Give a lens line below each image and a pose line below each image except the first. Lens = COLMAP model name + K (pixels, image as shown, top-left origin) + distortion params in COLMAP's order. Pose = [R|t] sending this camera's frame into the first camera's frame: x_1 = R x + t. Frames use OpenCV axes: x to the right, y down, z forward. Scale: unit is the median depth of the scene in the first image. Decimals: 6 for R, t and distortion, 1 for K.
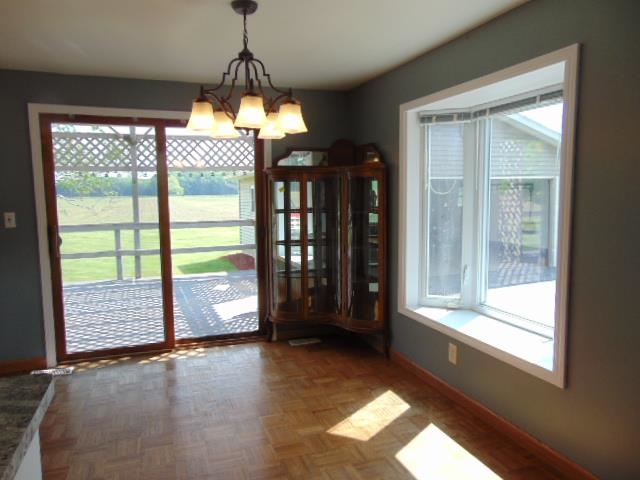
lens RADIAL K [[468.7, 0, 321.1], [0, 468.7, 238.3], [0, 0, 1]] dist [-0.002738, 0.007199]
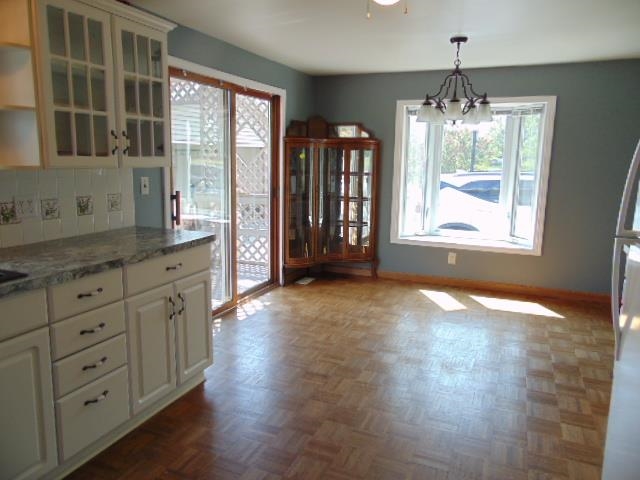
lens RADIAL K [[468.7, 0, 323.3], [0, 468.7, 240.6], [0, 0, 1]] dist [-0.002738, 0.007199]
pose [[0.682880, -0.107304, 0.722607, -1.080326], [0.046363, 0.993525, 0.103720, -0.012738], [-0.729057, -0.037326, 0.683434, 0.157917]]
